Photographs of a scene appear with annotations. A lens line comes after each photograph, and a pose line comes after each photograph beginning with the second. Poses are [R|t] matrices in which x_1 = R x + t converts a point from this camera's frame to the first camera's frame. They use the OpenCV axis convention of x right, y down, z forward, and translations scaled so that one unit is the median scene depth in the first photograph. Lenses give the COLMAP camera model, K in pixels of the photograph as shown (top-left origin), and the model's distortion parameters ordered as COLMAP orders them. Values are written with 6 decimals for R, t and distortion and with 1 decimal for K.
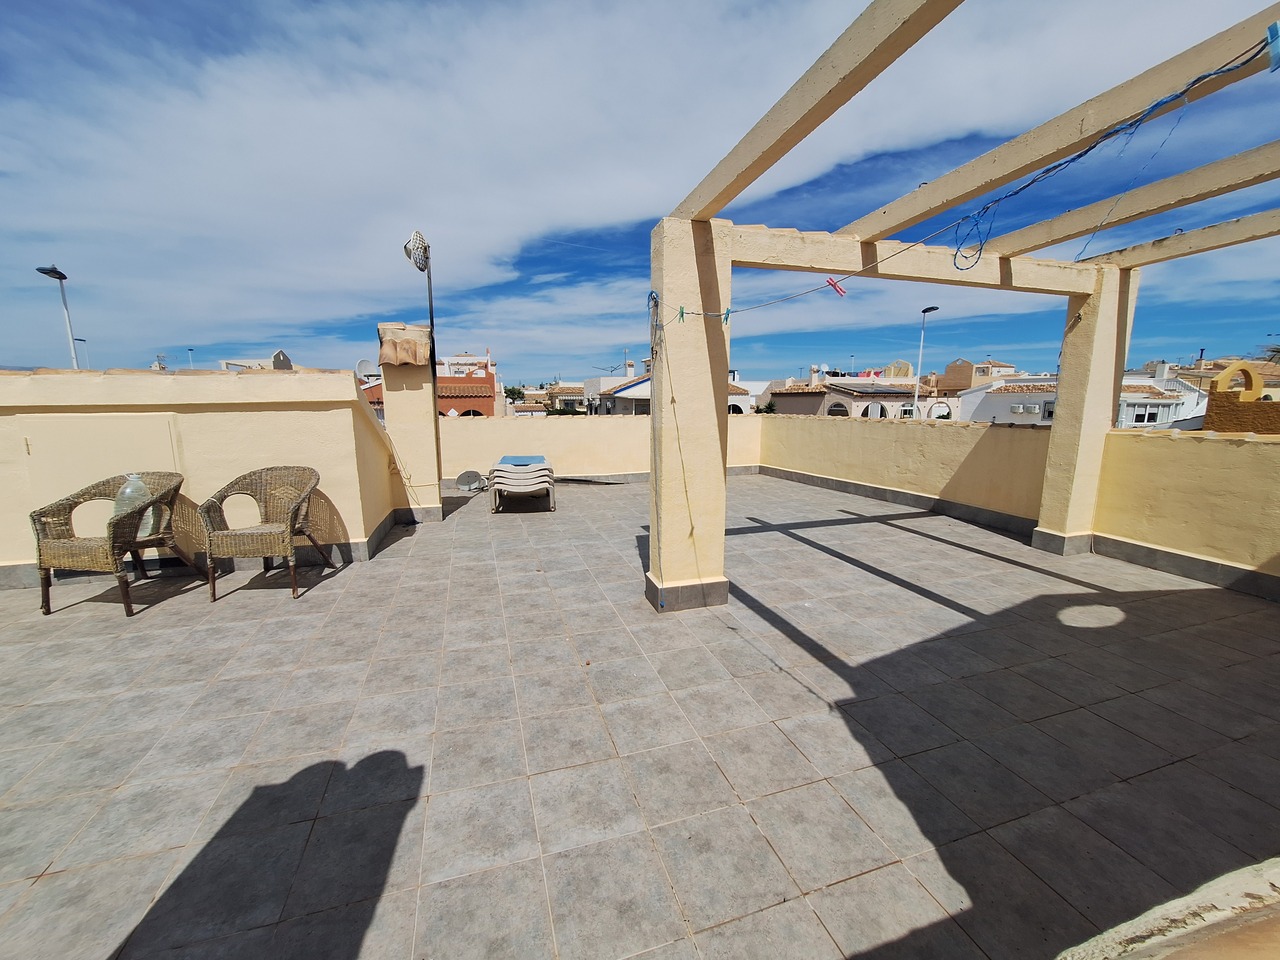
lens RADIAL K [[509.3, 0, 636.4], [0, 509.3, 479.5], [0, 0, 1]] dist [-0.005000, 0.001327]
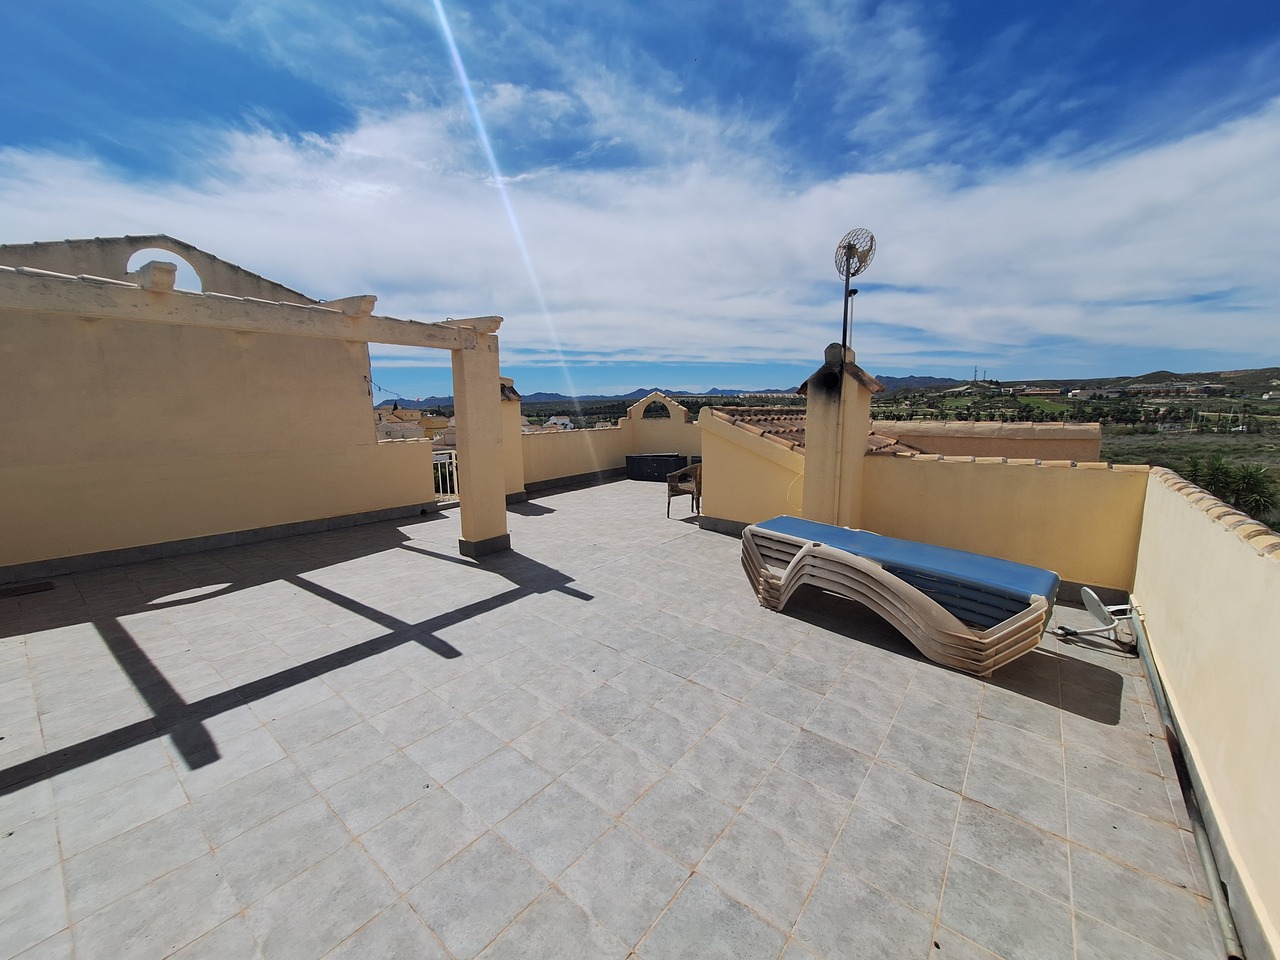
lens RADIAL K [[509.3, 0, 631.2], [0, 509.3, 481.0], [0, 0, 1]] dist [-0.005000, 0.001327]
pose [[-0.832748, 0.087641, -0.546671, 0.421794], [-0.074298, 0.960771, 0.267207, -0.330069], [0.548644, 0.263133, -0.793569, 1.809115]]
